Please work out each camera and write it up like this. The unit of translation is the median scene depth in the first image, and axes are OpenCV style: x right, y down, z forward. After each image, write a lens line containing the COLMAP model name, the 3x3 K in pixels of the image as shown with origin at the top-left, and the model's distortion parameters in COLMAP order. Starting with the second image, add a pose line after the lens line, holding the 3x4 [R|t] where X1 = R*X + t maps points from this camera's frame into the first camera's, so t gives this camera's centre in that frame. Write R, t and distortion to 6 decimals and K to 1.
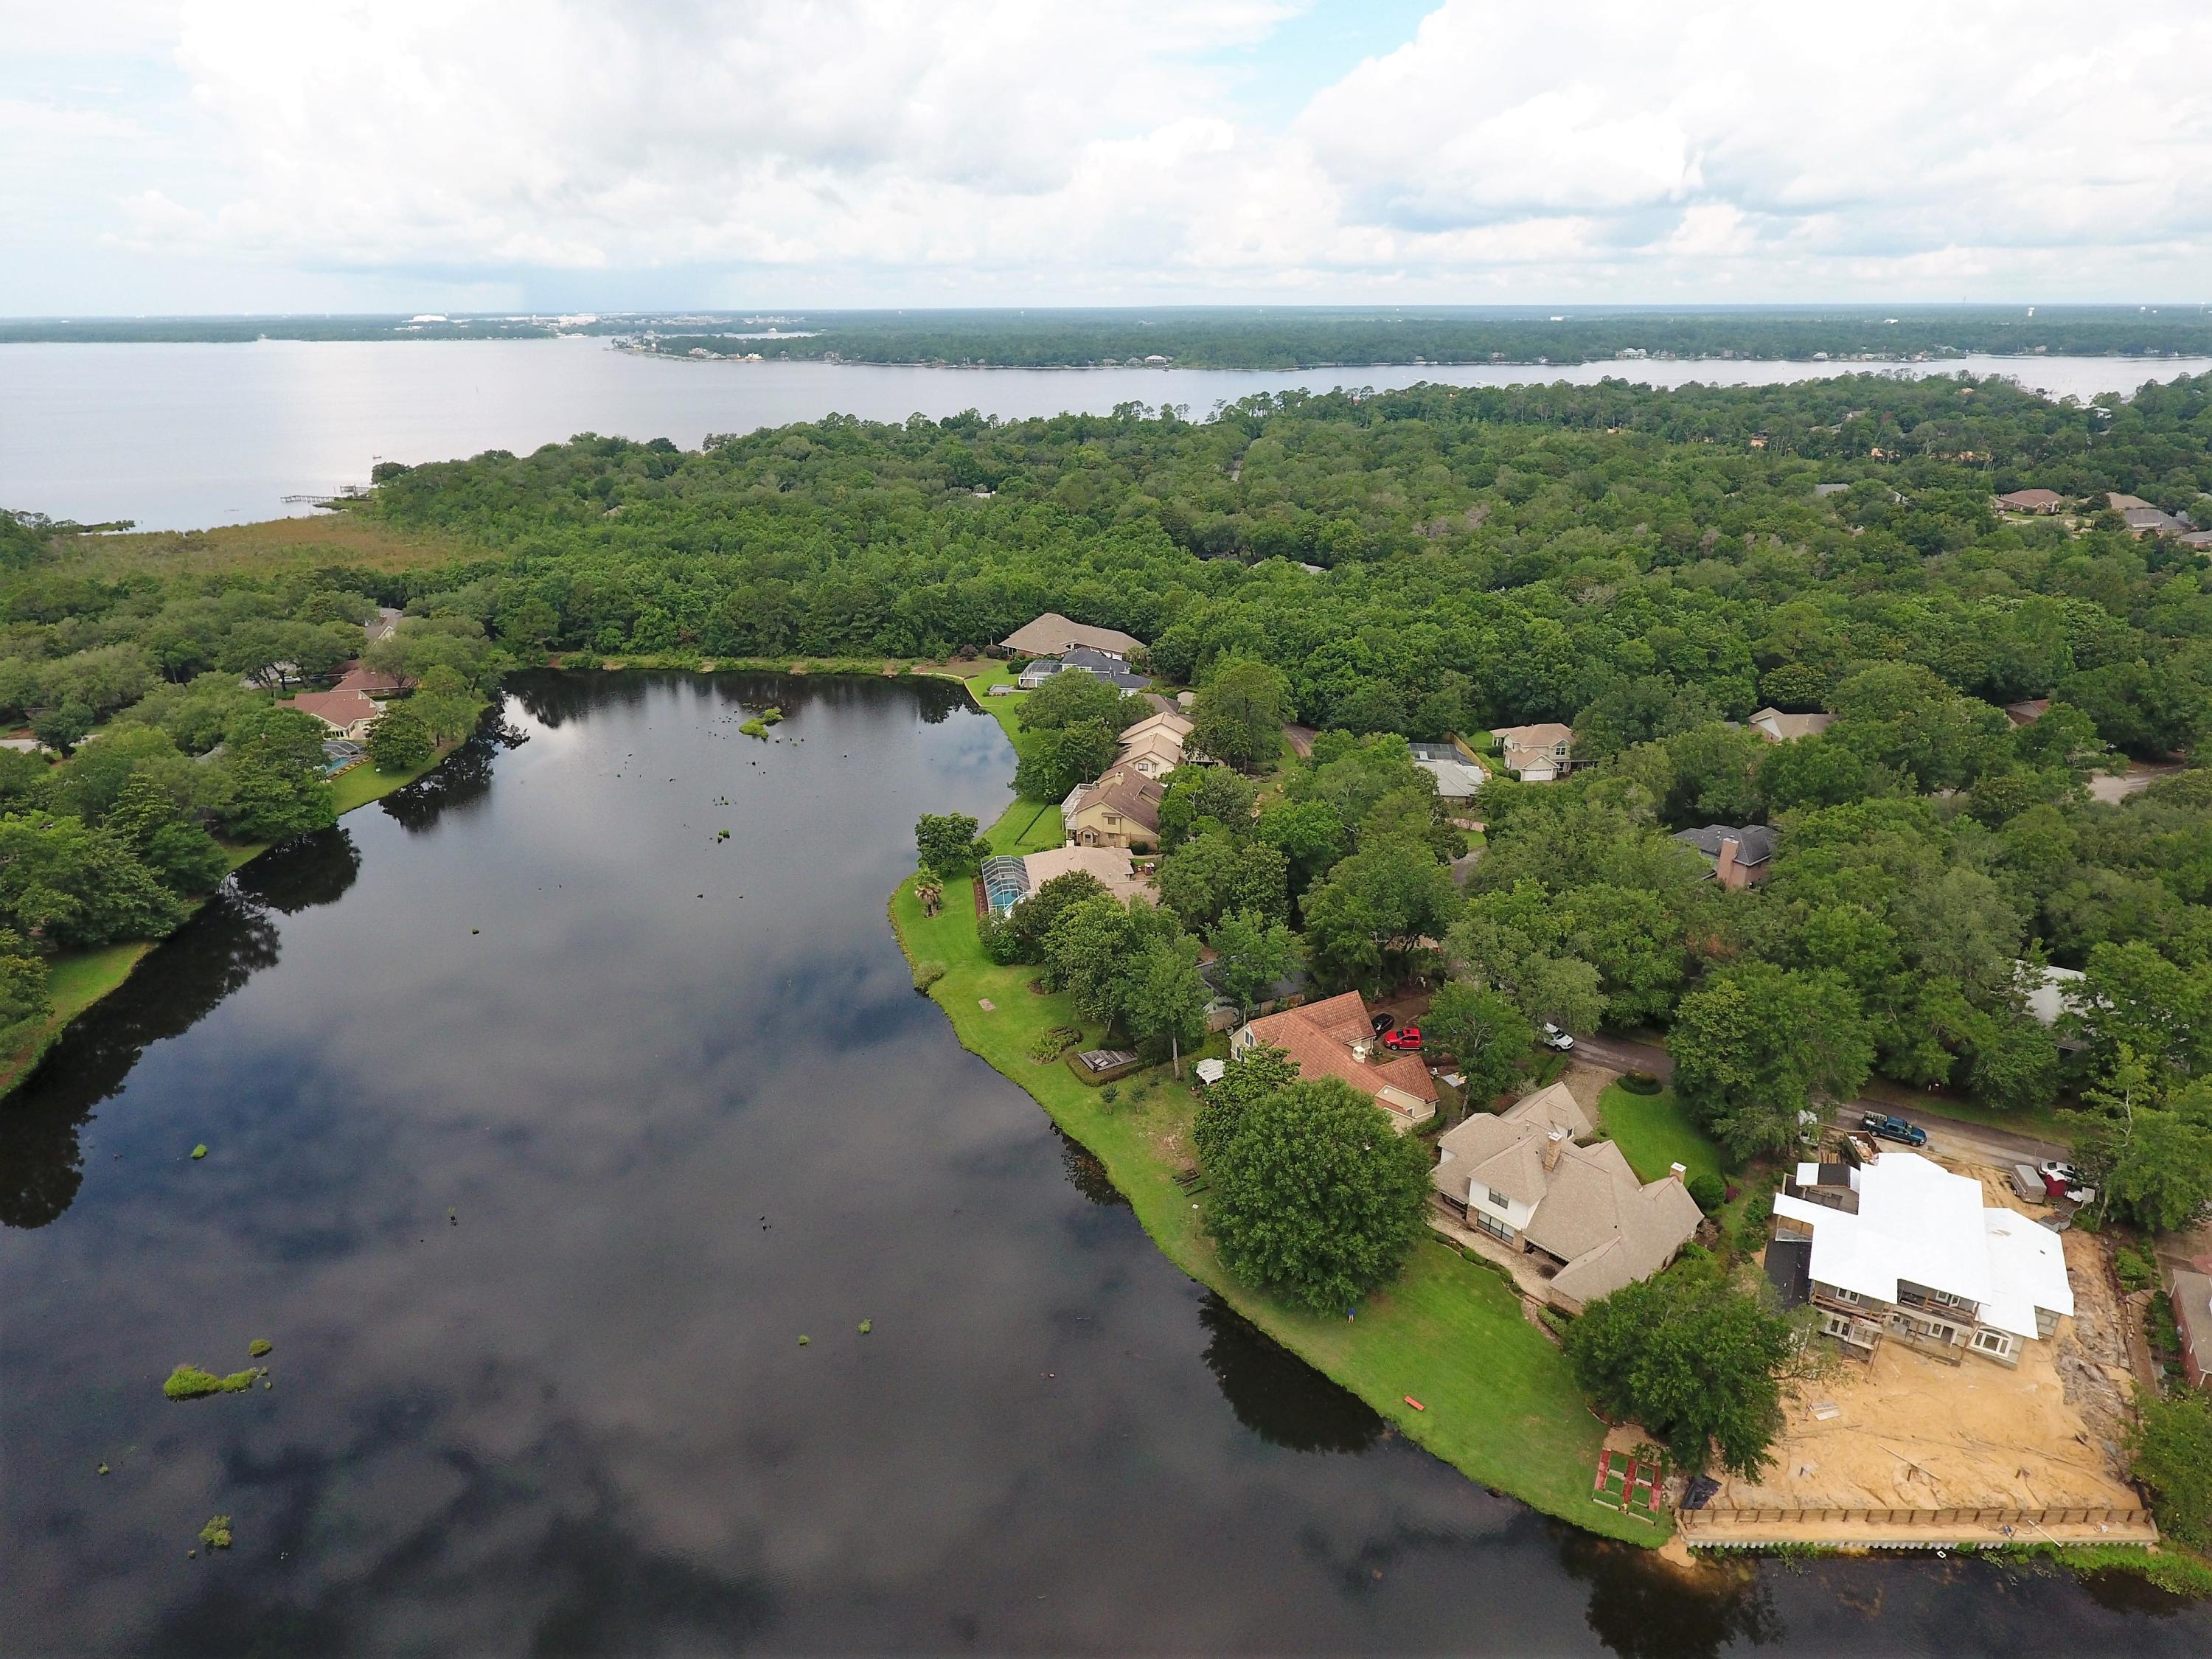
lens RADIAL K [[1292.0, 0, 1117.3], [0, 1292.0, 832.4], [0, 0, 1]] dist [-0.006564, -0.001238]
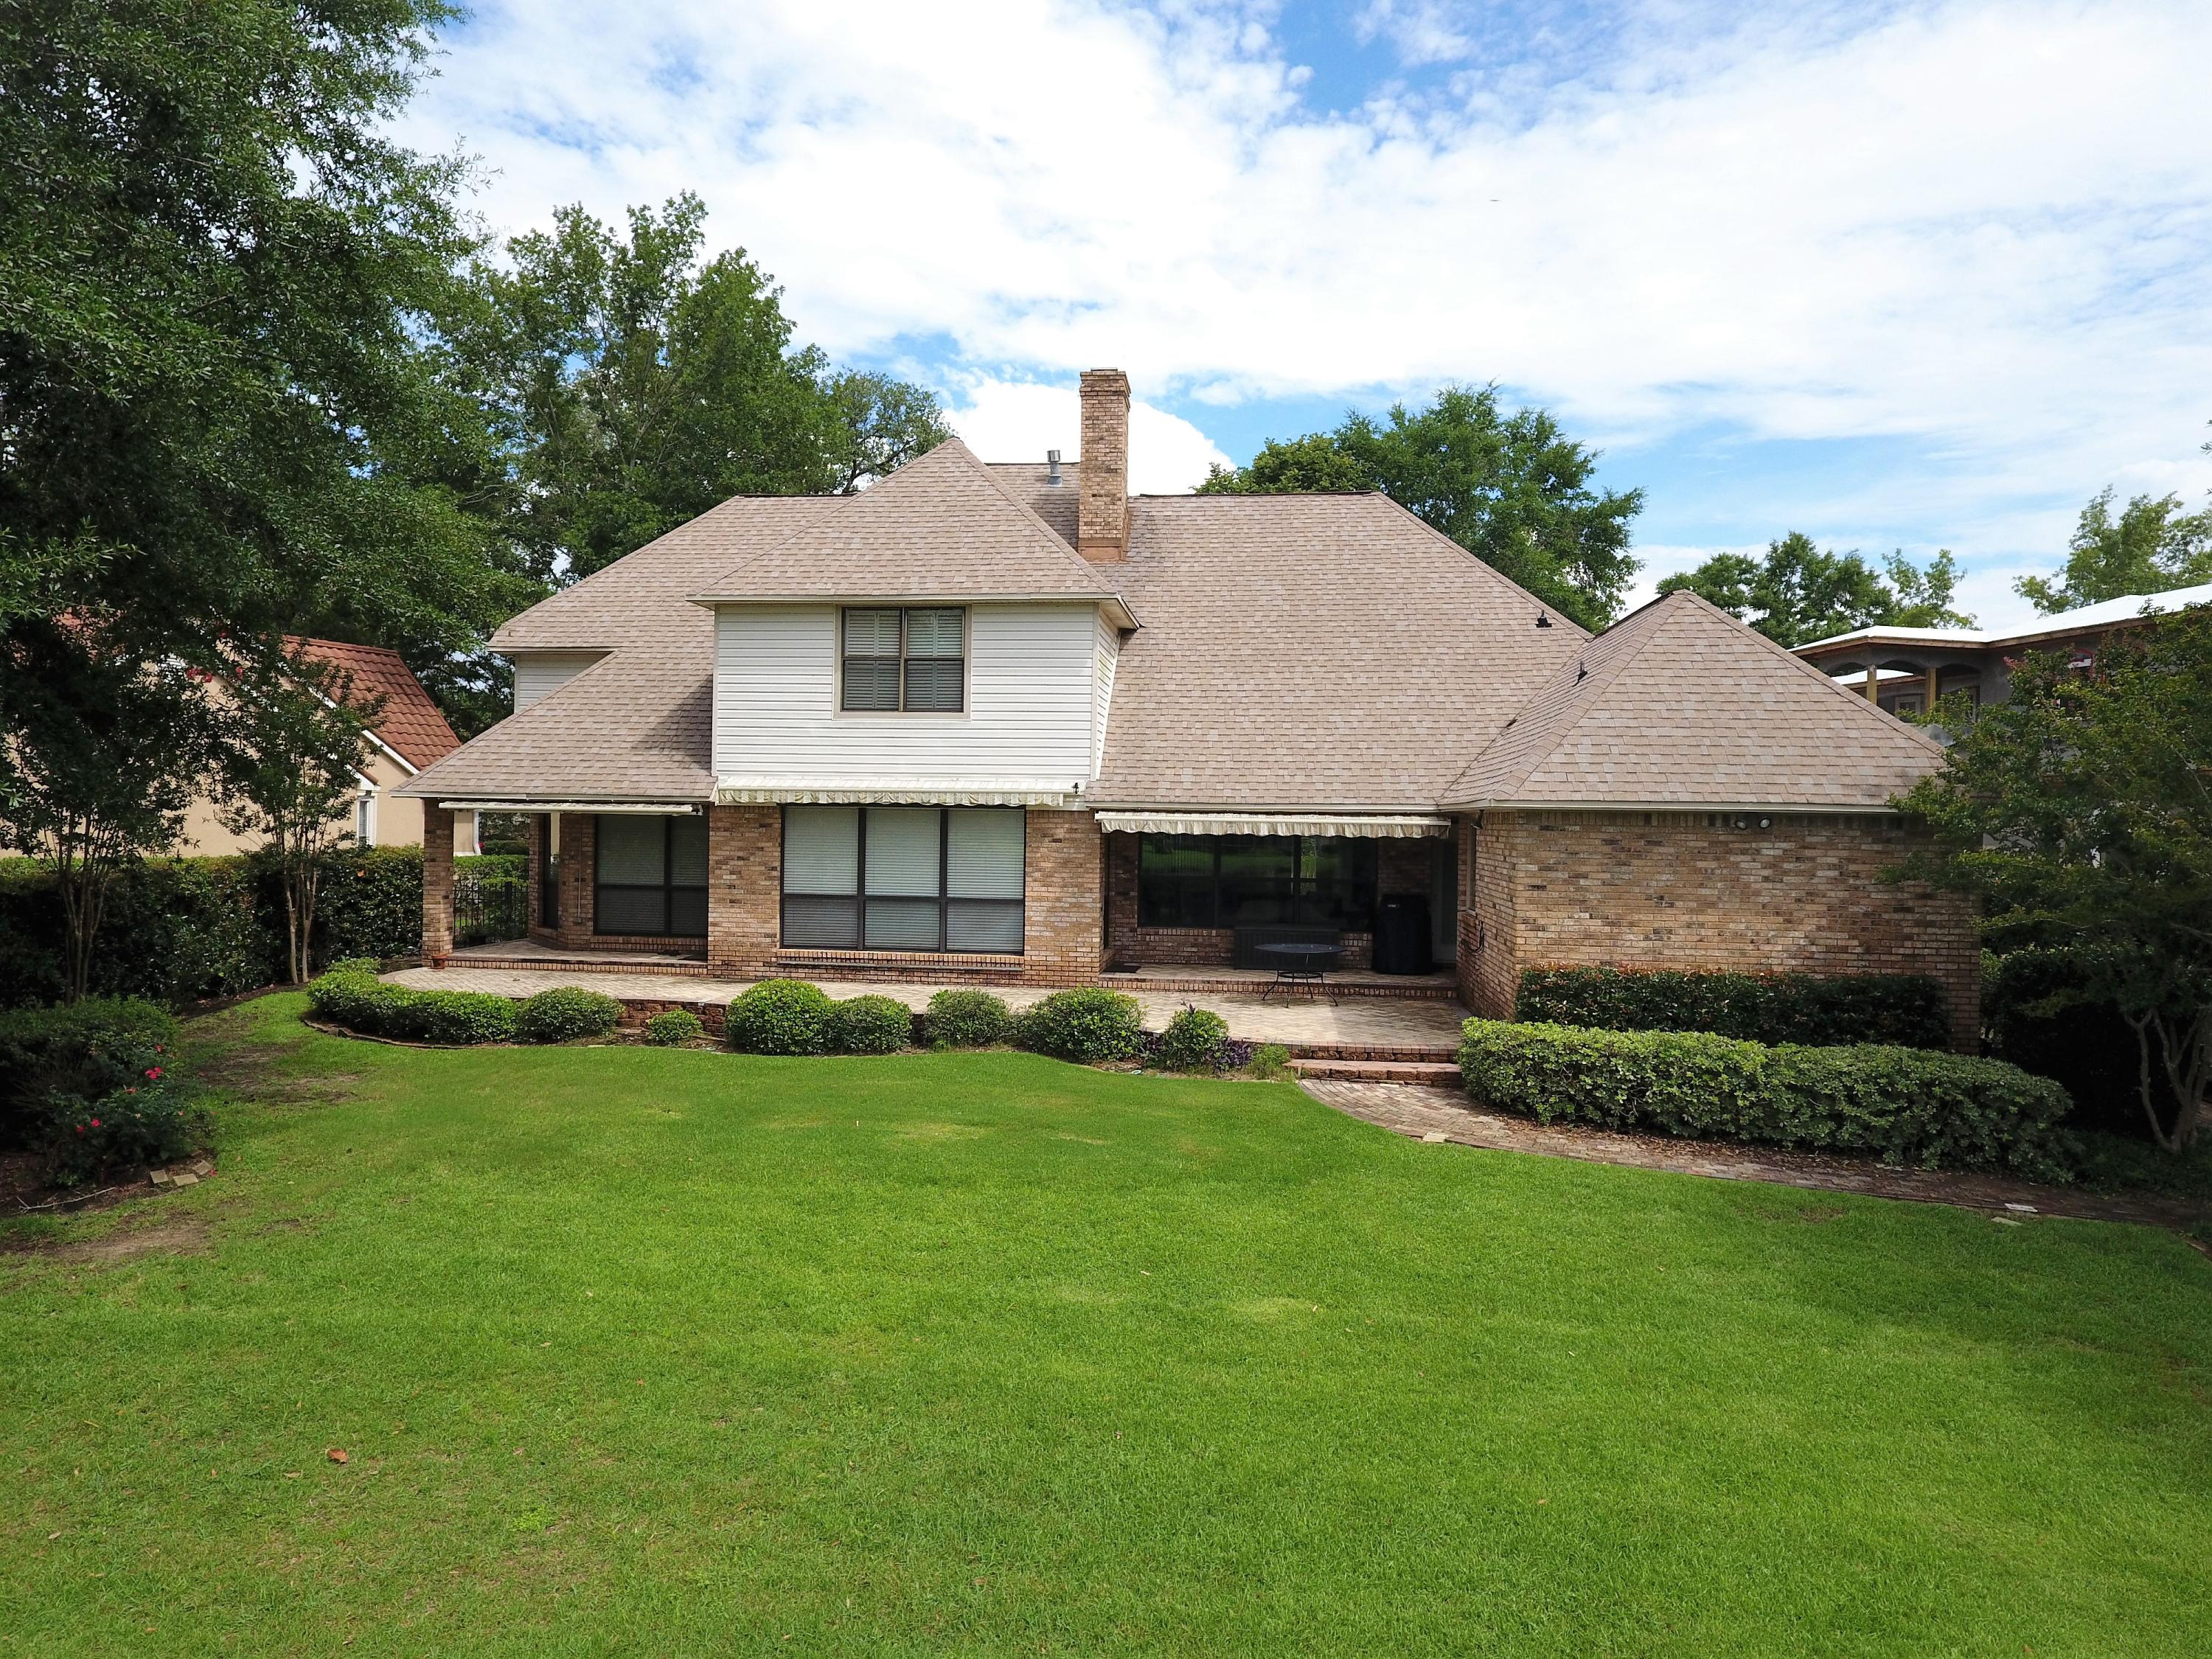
lens RADIAL K [[1292.0, 0, 1117.3], [0, 1292.0, 832.4], [0, 0, 1]] dist [-0.006564, -0.001238]
pose [[0.766784, 0.017855, 0.641656, 0.219840], [0.220716, 0.931329, -0.289673, 0.369531], [-0.602765, 0.363740, 0.710188, 0.907142]]
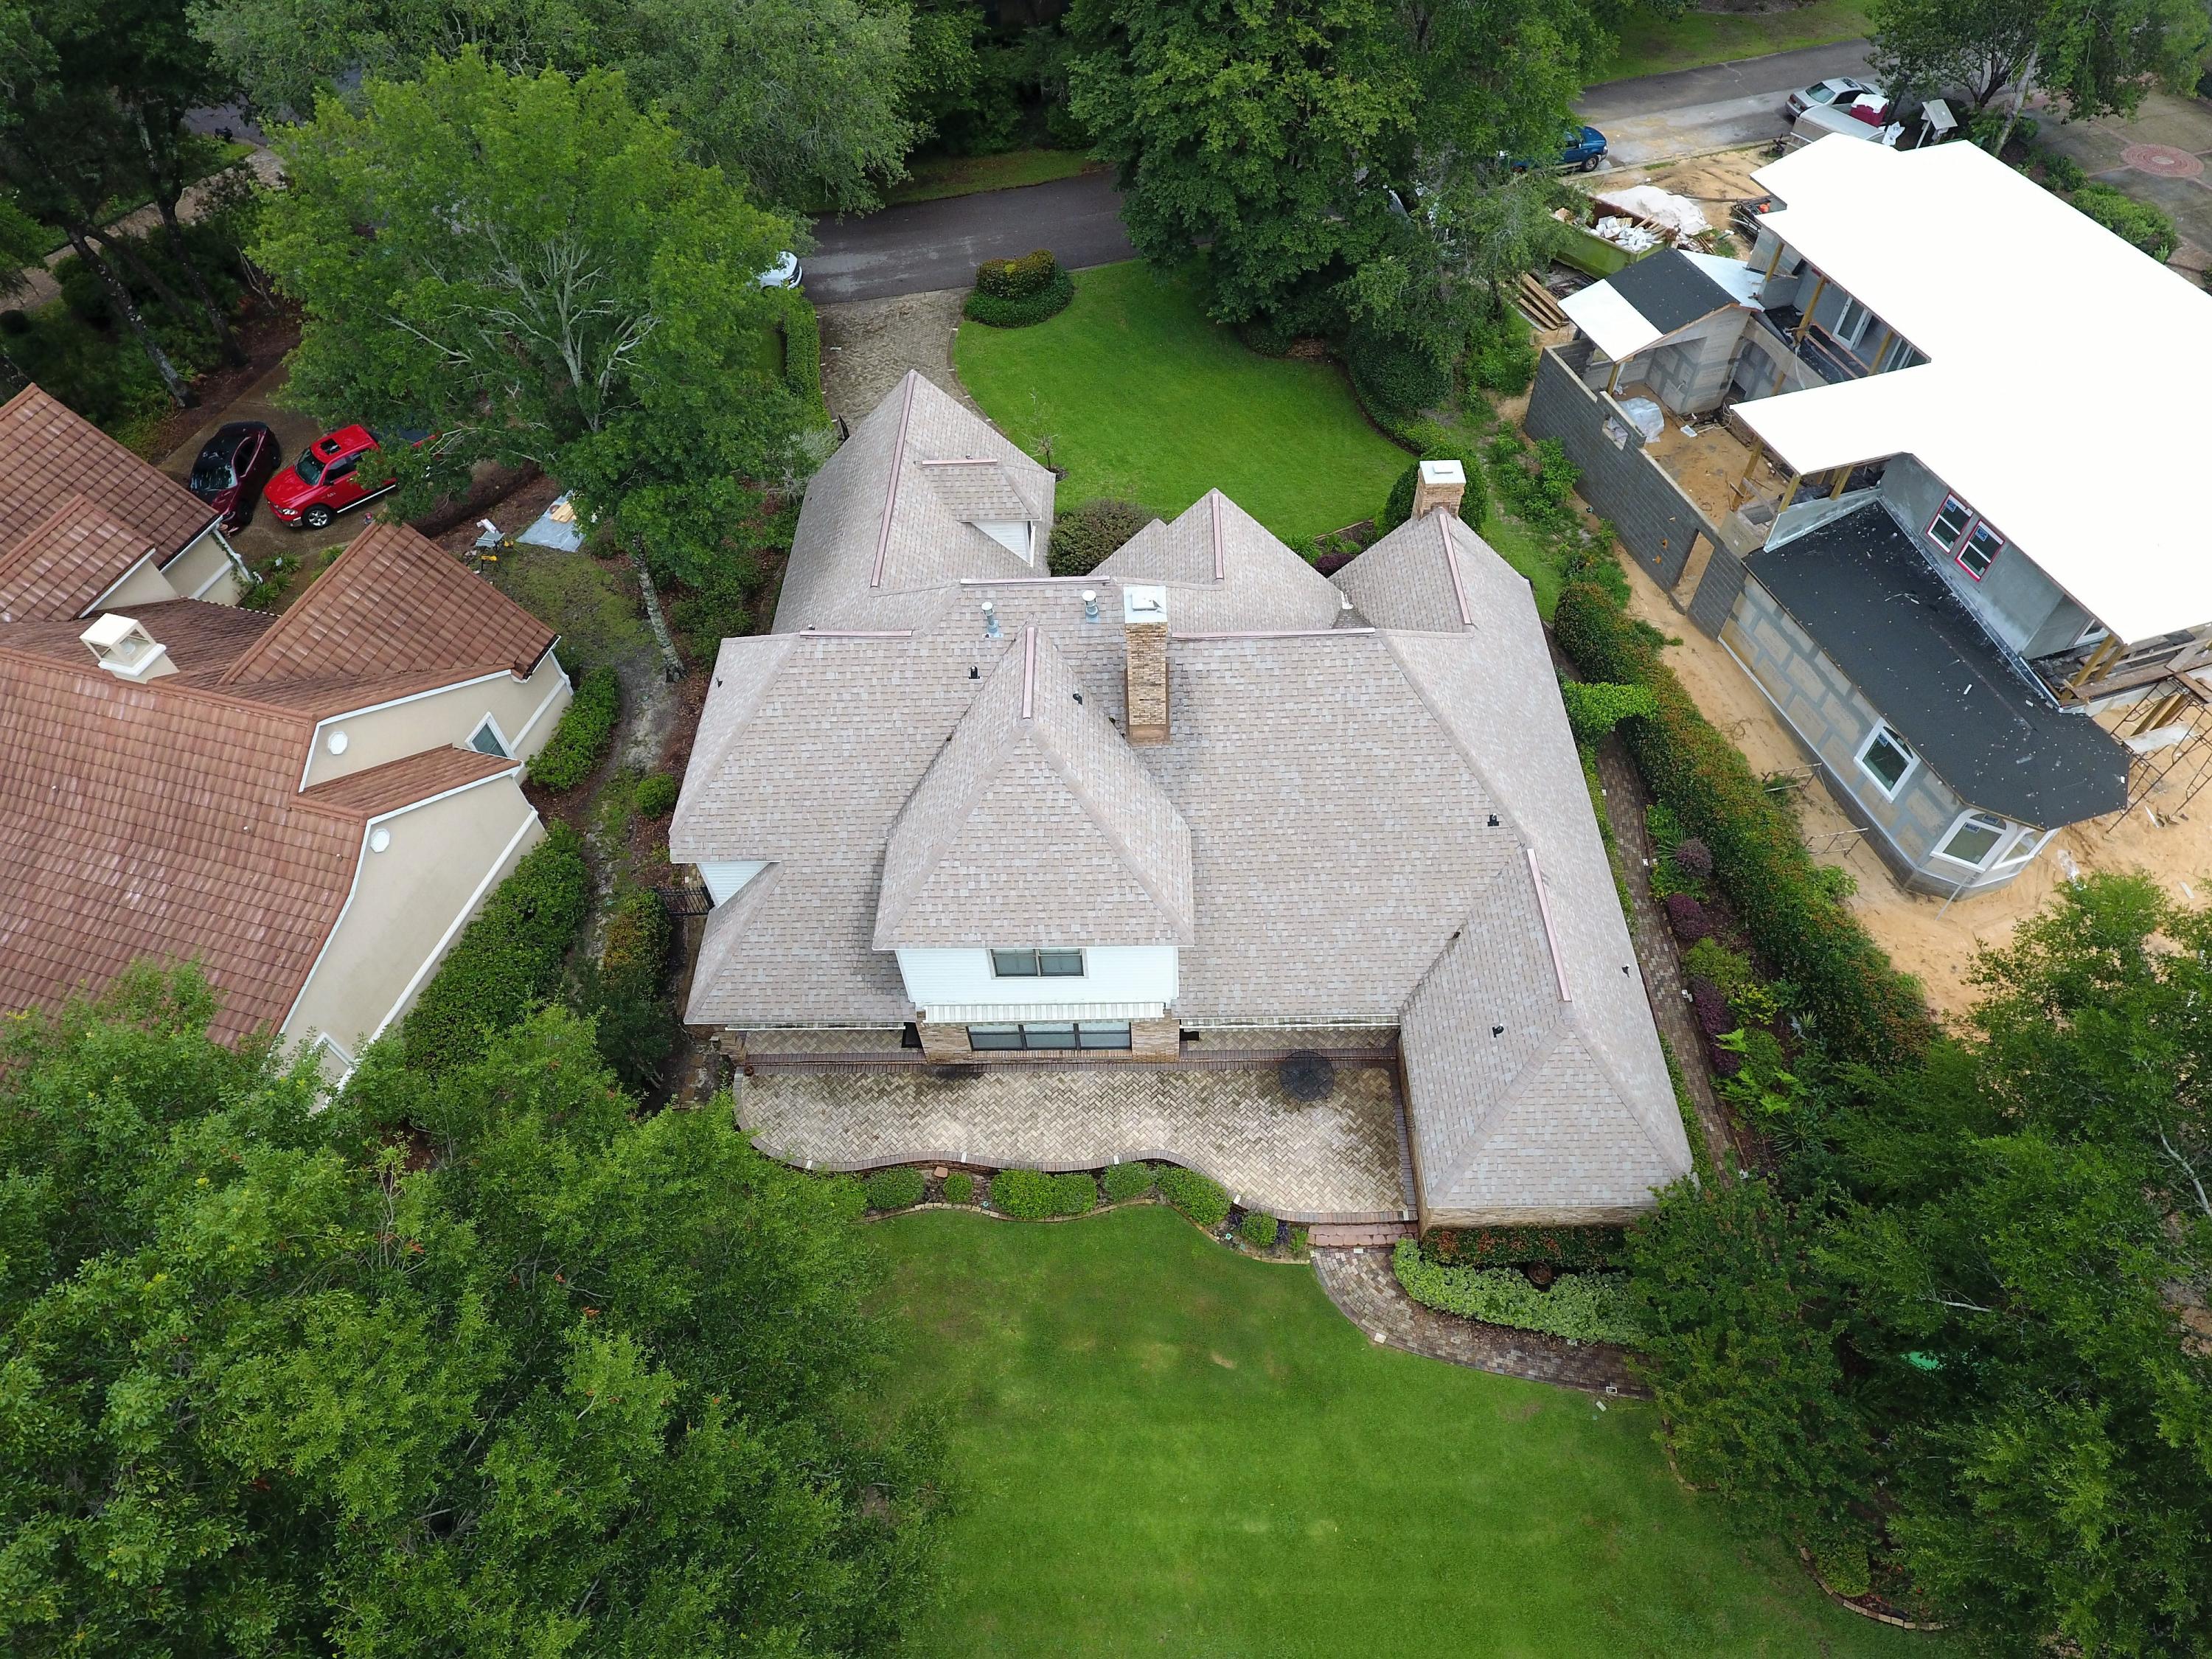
lens RADIAL K [[1292.0, 0, 1117.3], [0, 1292.0, 832.4], [0, 0, 1]] dist [-0.006564, -0.001238]
pose [[0.689187, -0.579173, 0.435407, 0.226147], [0.295823, 0.773452, 0.560590, 0.146905], [-0.661445, -0.257549, 0.704385, 0.864483]]
